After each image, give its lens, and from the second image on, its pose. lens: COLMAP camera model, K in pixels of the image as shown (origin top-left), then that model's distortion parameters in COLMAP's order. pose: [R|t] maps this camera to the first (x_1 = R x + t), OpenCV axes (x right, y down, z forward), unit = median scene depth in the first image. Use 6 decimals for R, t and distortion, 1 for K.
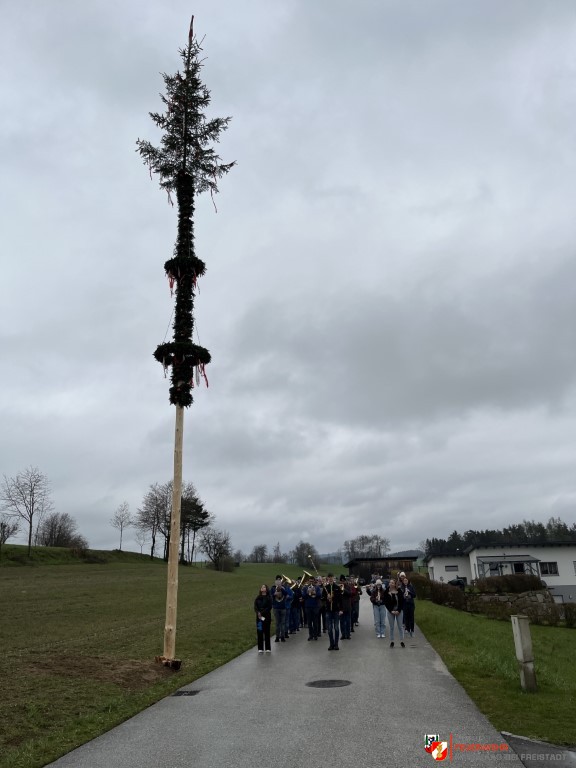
lens RADIAL K [[573.7, 0, 288.0], [0, 573.7, 384.0], [0, 0, 1]] dist [0.052045, -0.038898]
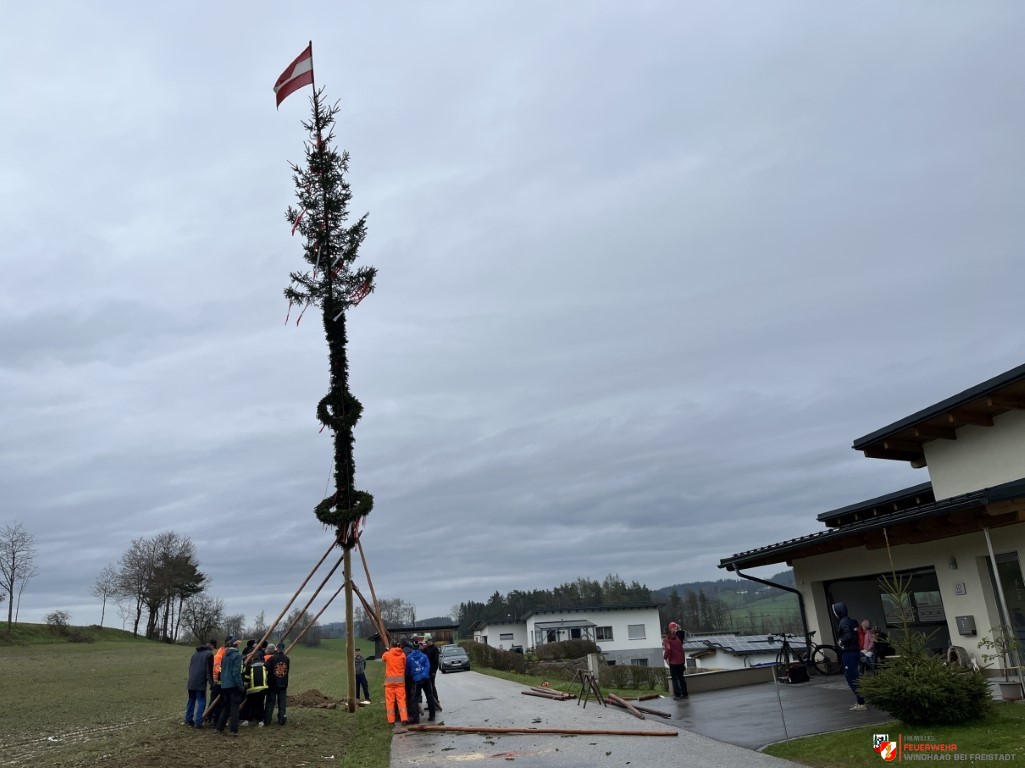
lens RADIAL K [[765.7, 0, 489.0], [0, 765.7, 381.7], [0, 0, 1]] dist [0.052045, -0.038898]
pose [[0.964623, 0.061361, 0.256393, -0.082206], [-0.056697, 0.998064, -0.025549, -0.051968], [-0.257465, 0.010109, 0.966235, -0.176840]]
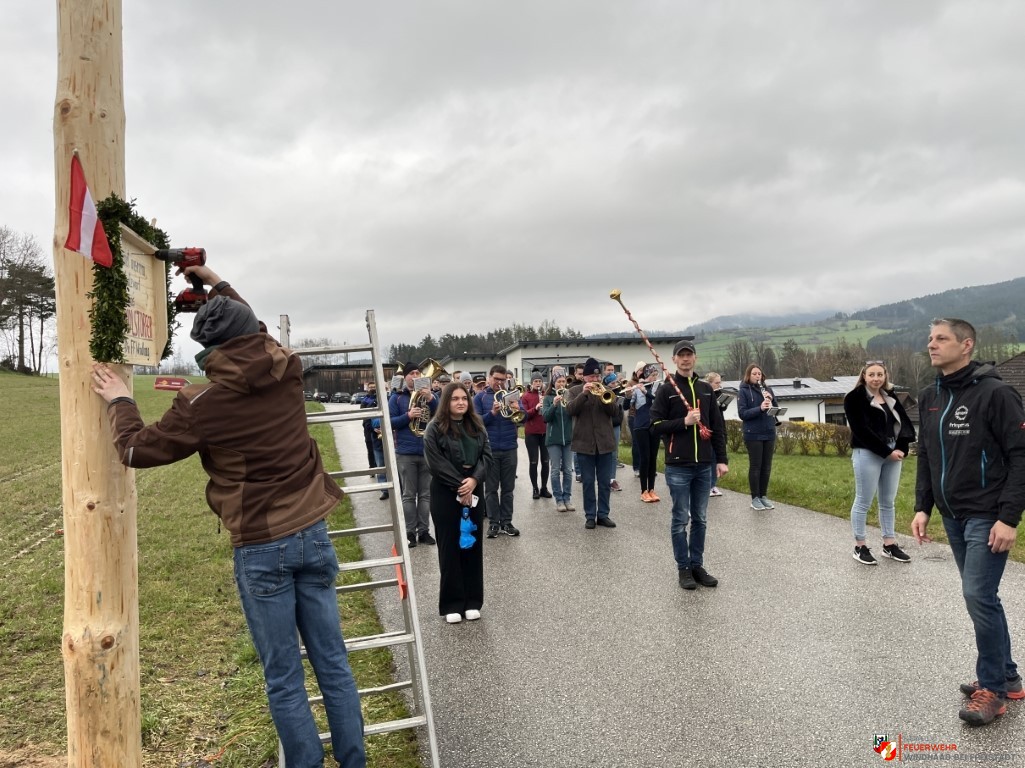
lens RADIAL K [[769.3, 0, 529.5], [0, 769.3, 383.5], [0, 0, 1]] dist [-0.000999, -0.002891]
pose [[0.916013, -0.006468, 0.401096, -0.033801], [-0.116693, 0.952333, 0.281858, 0.058742], [-0.383800, -0.304991, 0.871595, 0.162441]]
